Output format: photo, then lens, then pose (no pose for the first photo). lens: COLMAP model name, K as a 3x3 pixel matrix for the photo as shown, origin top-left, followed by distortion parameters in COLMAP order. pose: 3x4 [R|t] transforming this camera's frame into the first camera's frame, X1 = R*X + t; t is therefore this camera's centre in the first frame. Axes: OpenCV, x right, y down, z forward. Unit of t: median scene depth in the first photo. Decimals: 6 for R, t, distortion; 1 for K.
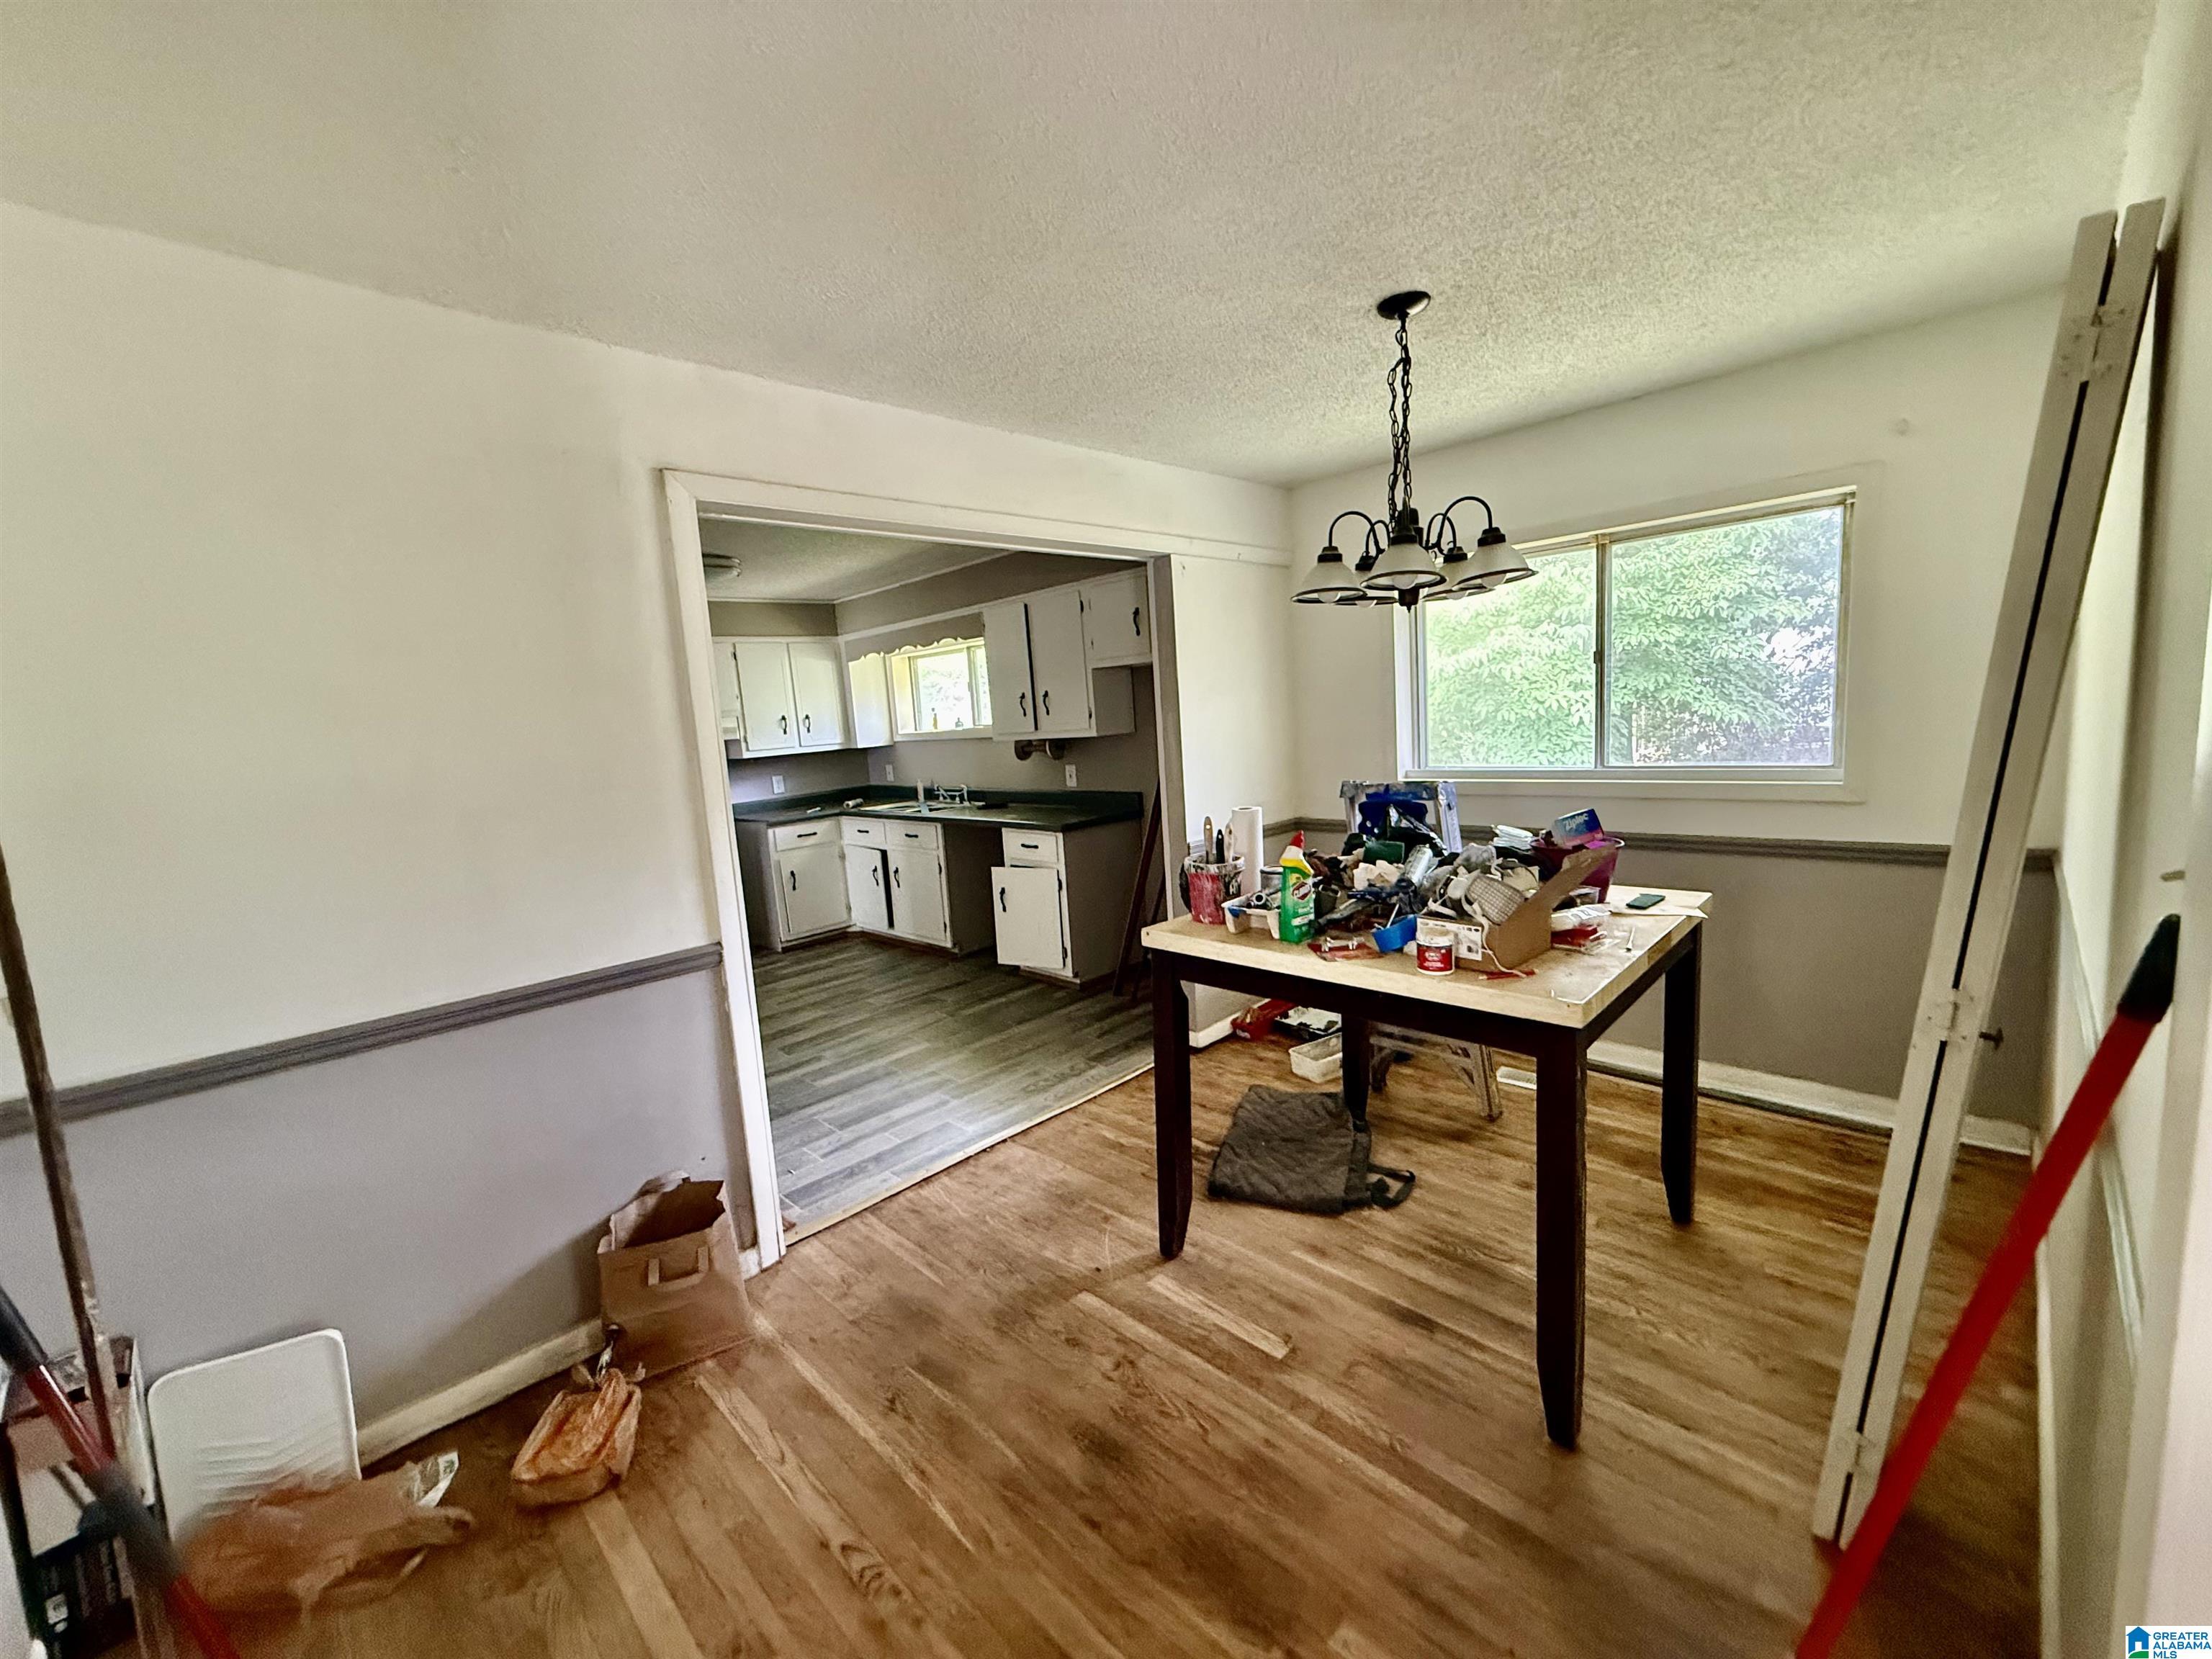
lens RADIAL K [[887.8, 0, 1103.8], [0, 887.8, 836.5], [0, 0, 1]] dist [-0.001444, 0.001428]
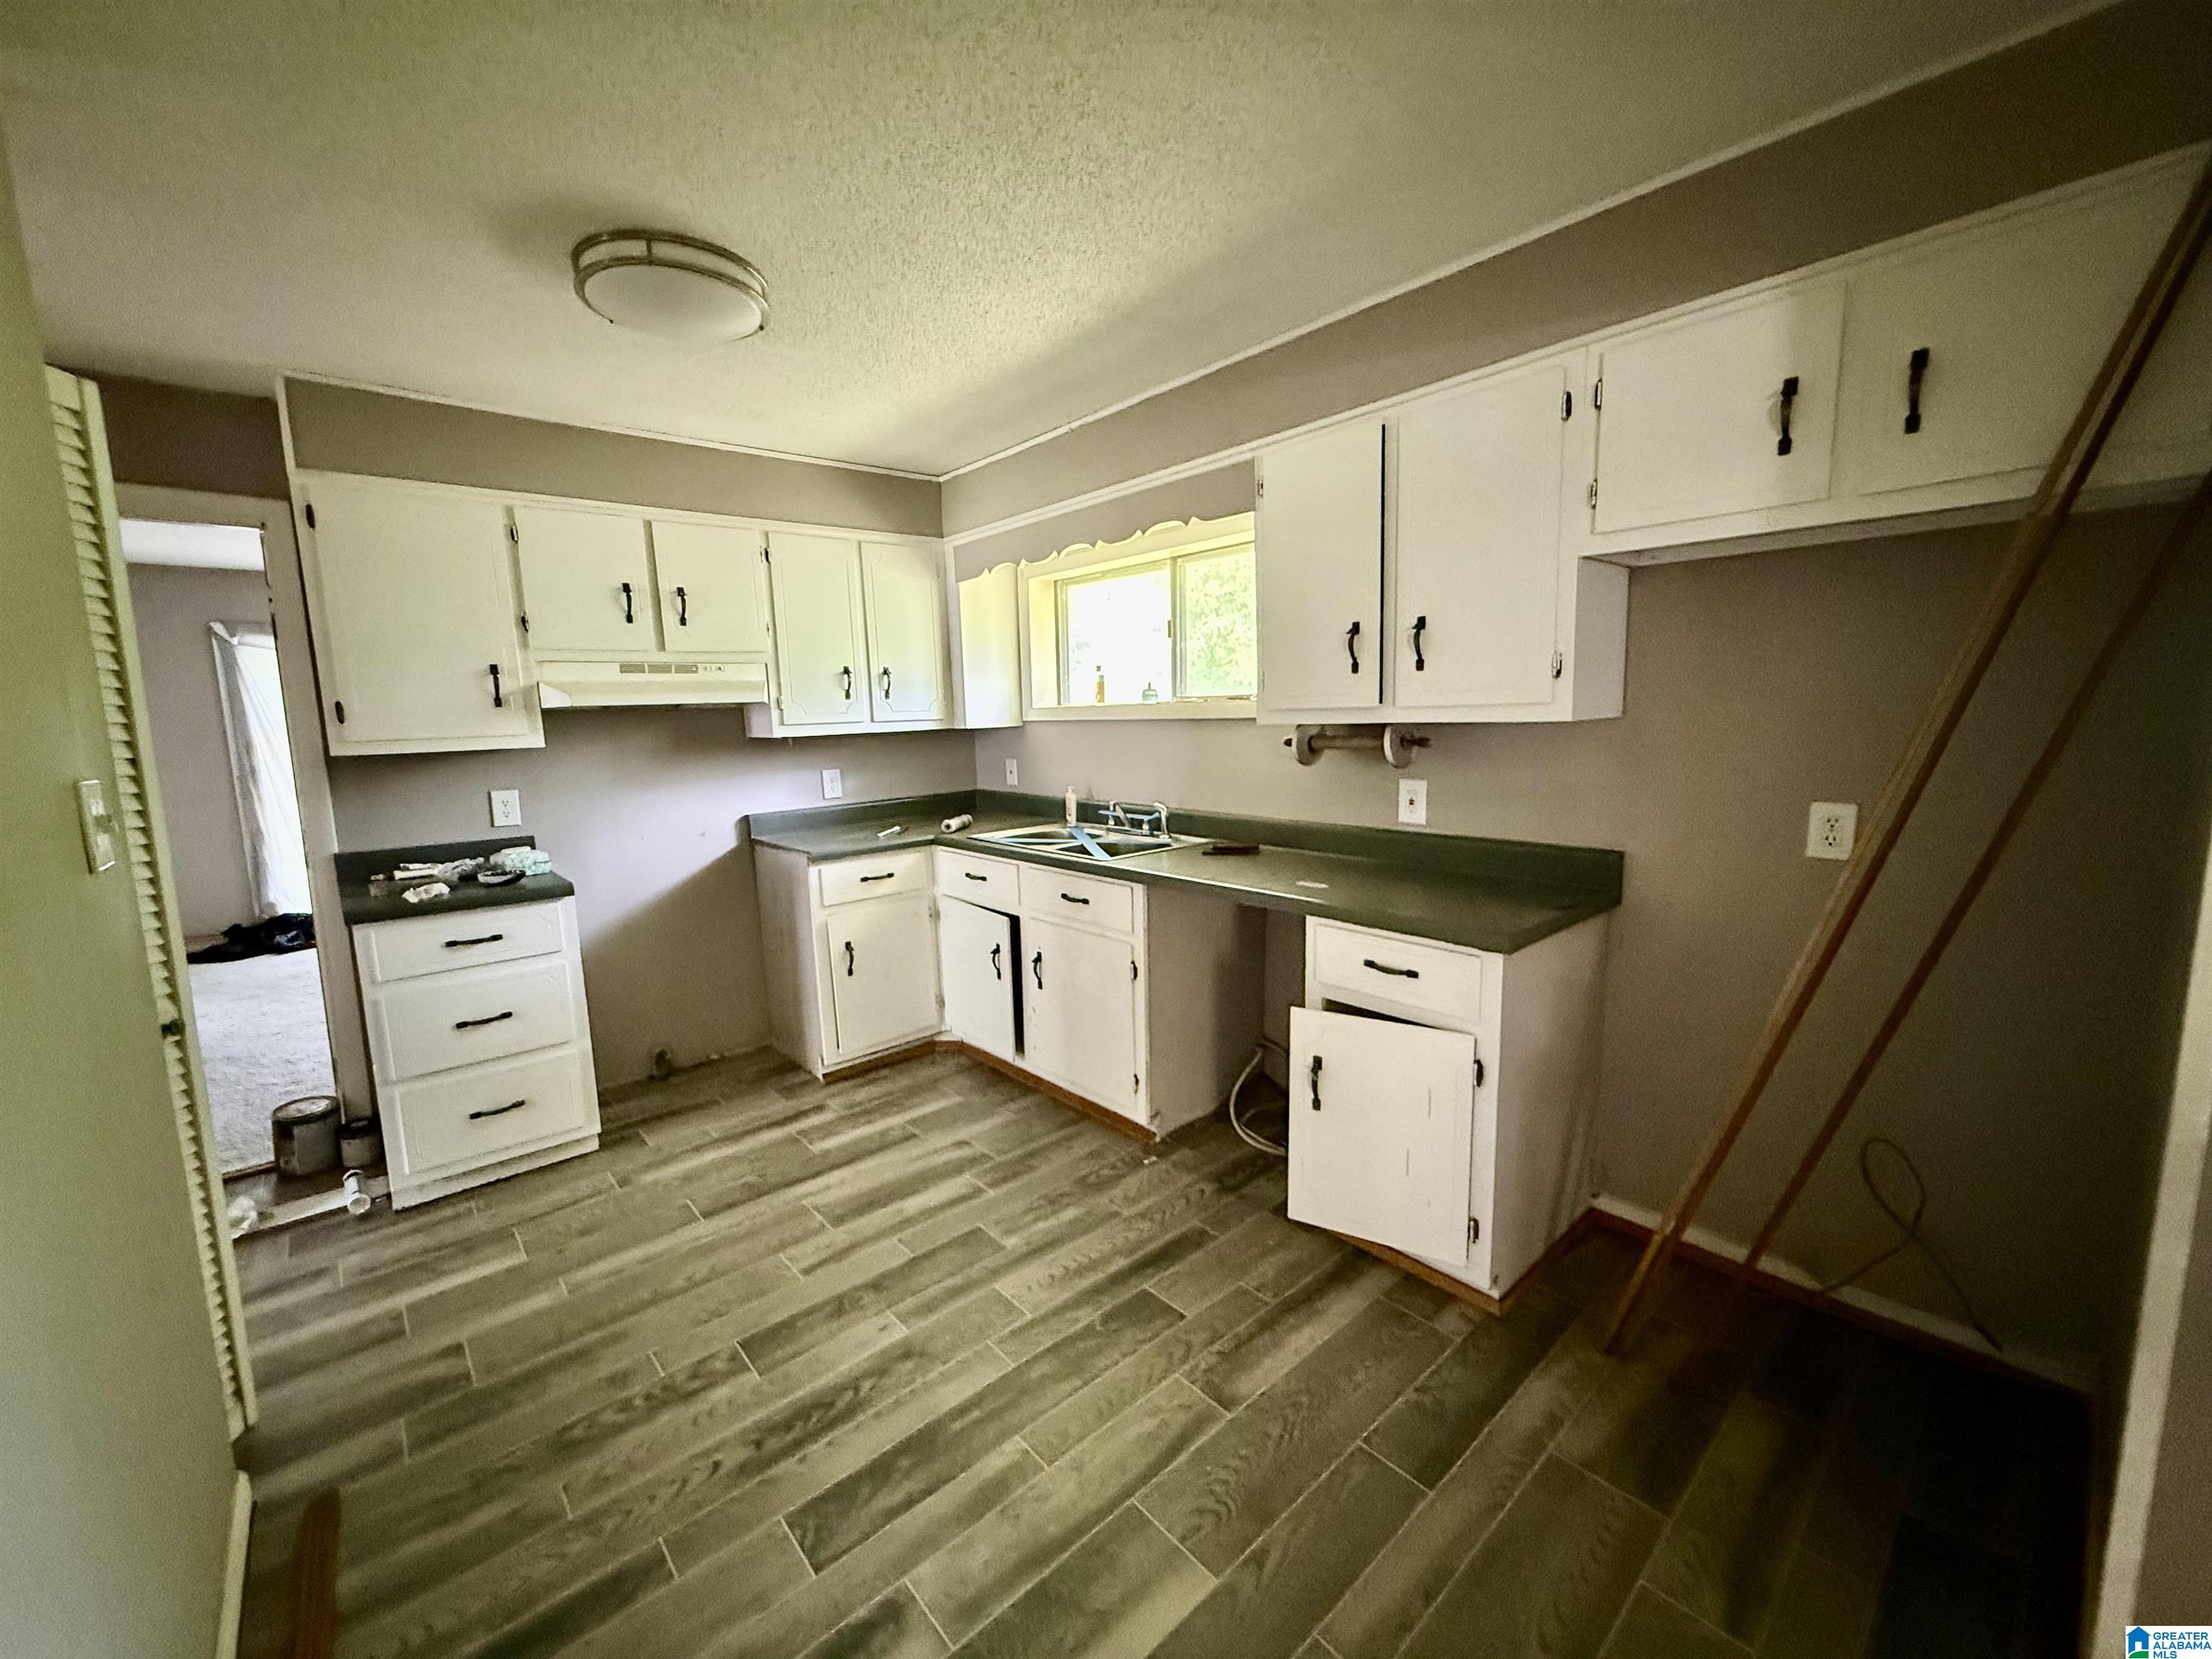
lens RADIAL K [[887.8, 0, 1106.5], [0, 887.8, 830.0], [0, 0, 1]] dist [-0.001444, 0.001428]
pose [[0.997337, 0.048620, -0.054363, -0.161712], [-0.048706, 0.998813, -0.000256, -0.039568], [0.054286, 0.002904, 0.998521, 0.450097]]
